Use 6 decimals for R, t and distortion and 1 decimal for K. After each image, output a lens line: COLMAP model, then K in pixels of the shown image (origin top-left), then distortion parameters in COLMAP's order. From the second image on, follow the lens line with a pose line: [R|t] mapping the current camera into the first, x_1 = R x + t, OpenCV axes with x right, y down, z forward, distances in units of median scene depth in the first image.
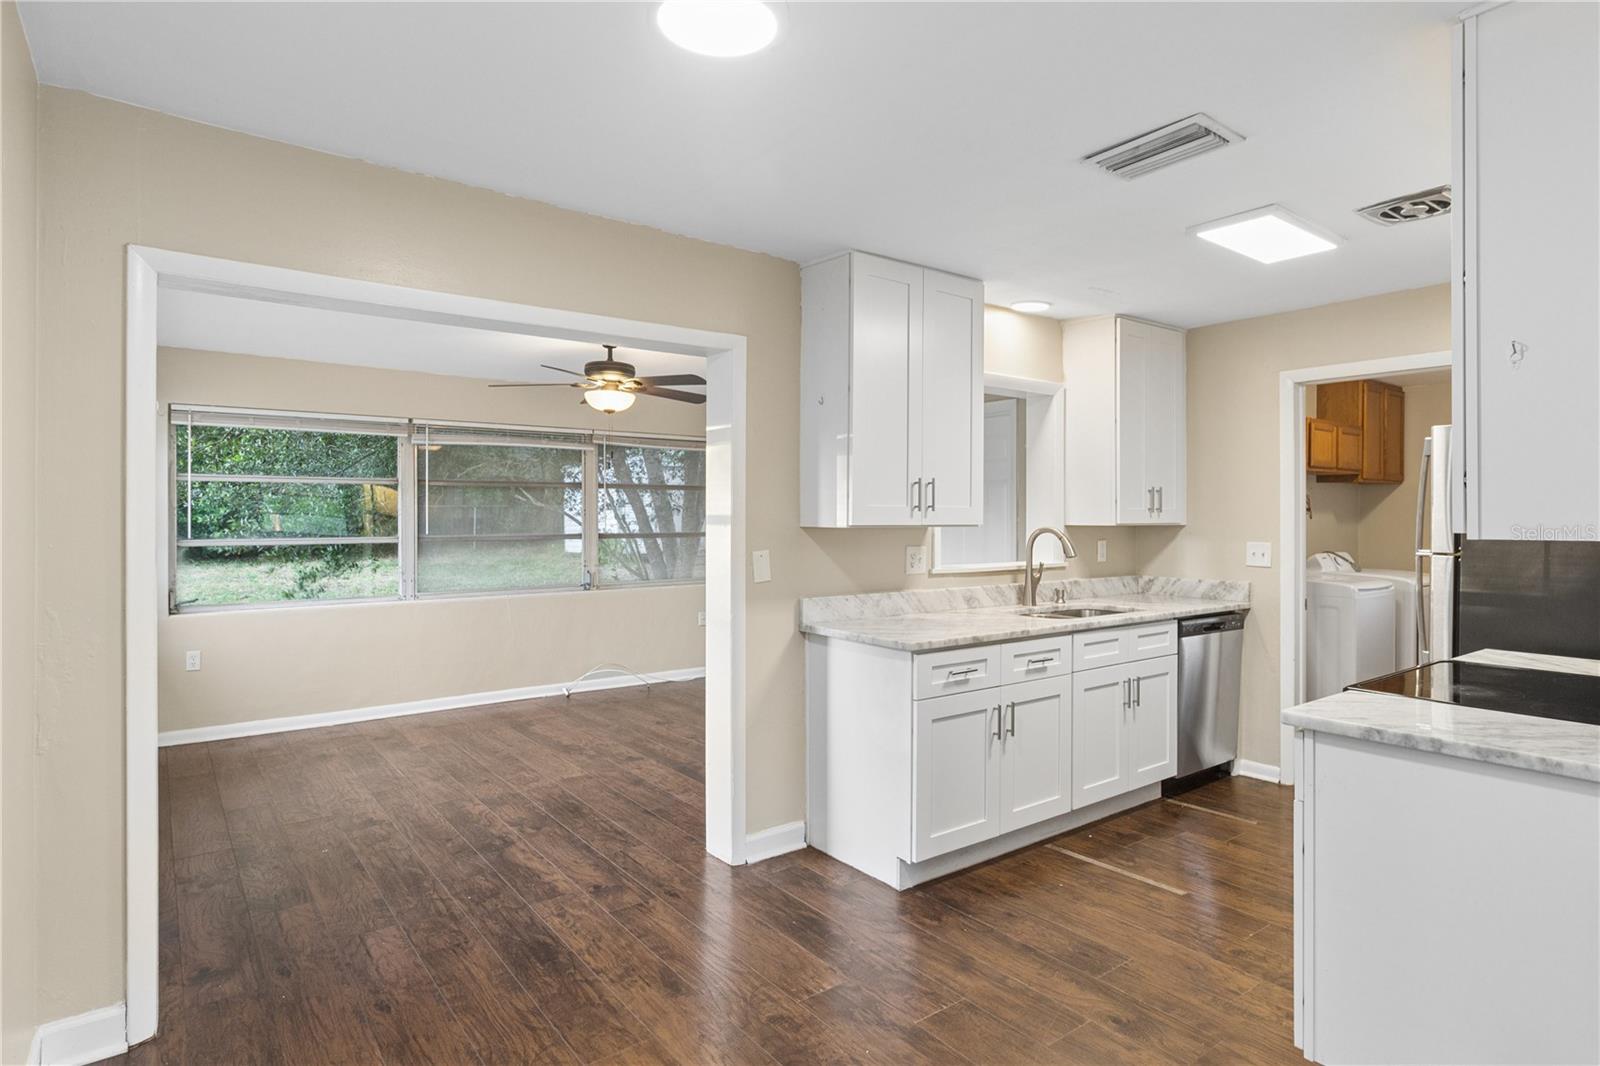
lens RADIAL K [[856.4, 0, 797.4], [0, 856.4, 514.9], [0, 0, 1]] dist [-0.002631, 0.000060]
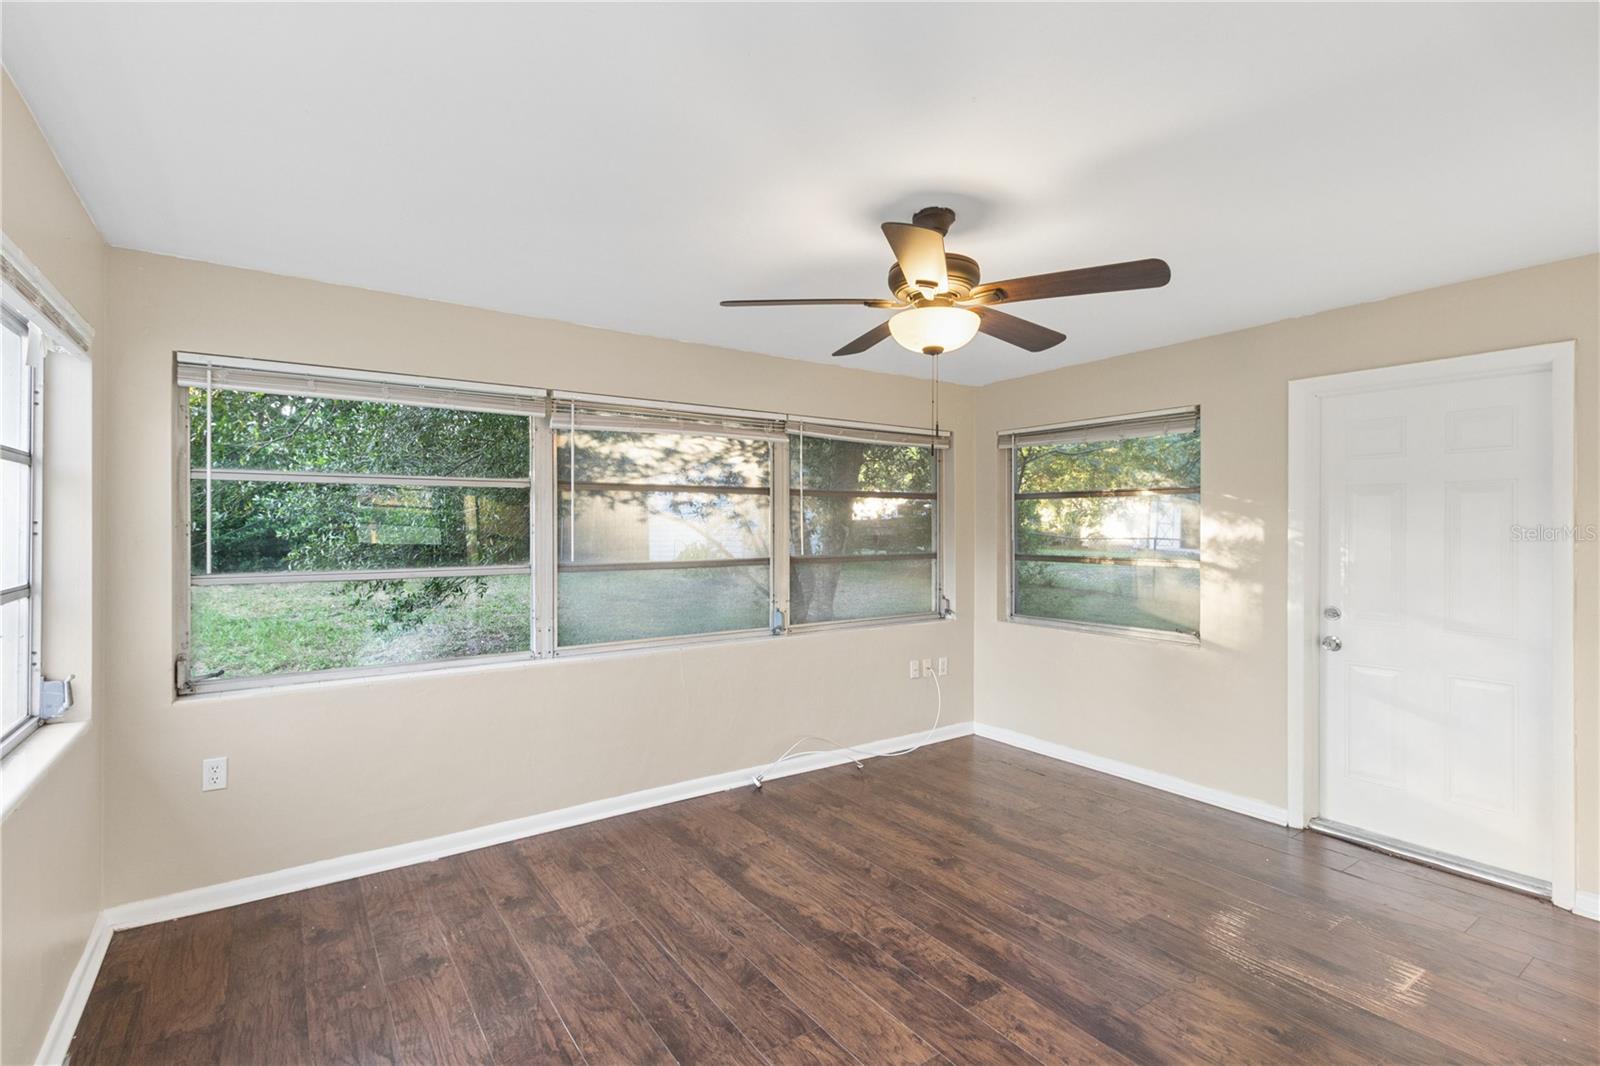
lens RADIAL K [[754.3, 0, 800.0], [0, 754.3, 533.0], [0, 0, 1]] dist [0.000808, -0.000029]
pose [[0.999150, 0.003230, -0.041091, -0.296209], [-0.002778, 0.999935, 0.011058, -0.009403], [0.041124, -0.010934, 0.999094, 0.532449]]
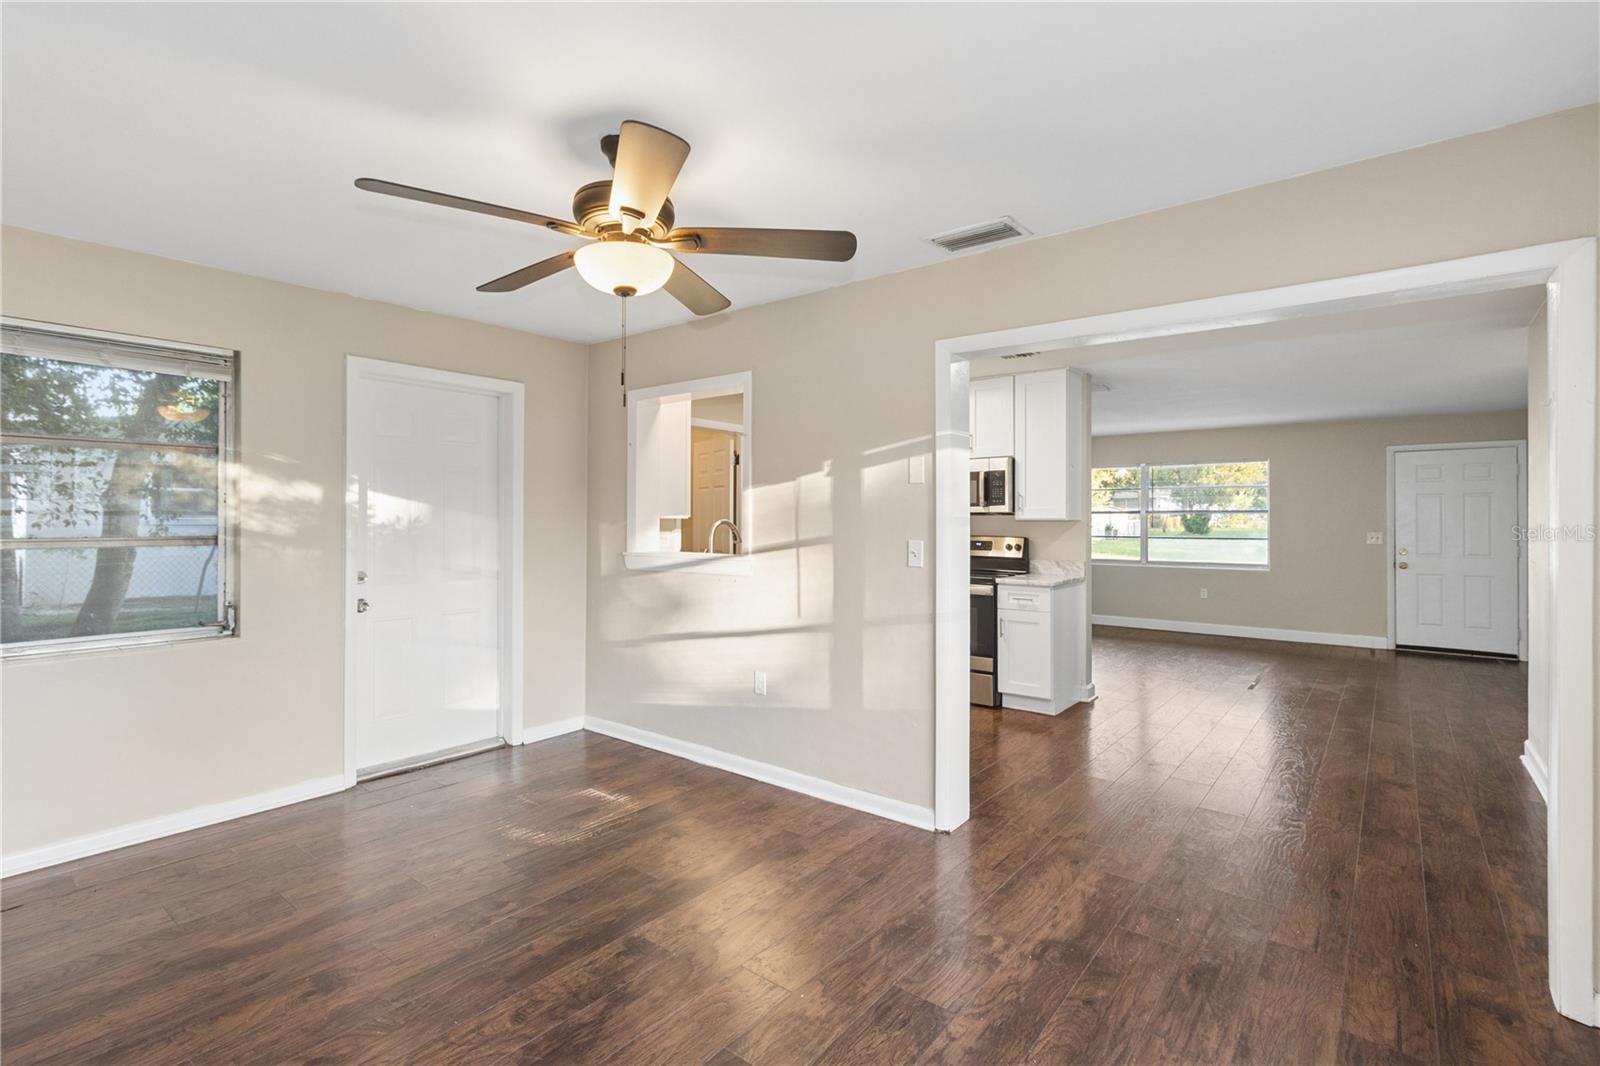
lens RADIAL K [[741.7, 0, 799.4], [0, 741.7, 516.8], [0, 0, 1]] dist [-0.000172, -0.000764]
pose [[-0.244451, 0.003367, 0.969656, -0.695136], [-0.004222, 0.999981, -0.004536, 0.013756], [-0.969652, -0.005203, -0.244432, 1.046044]]
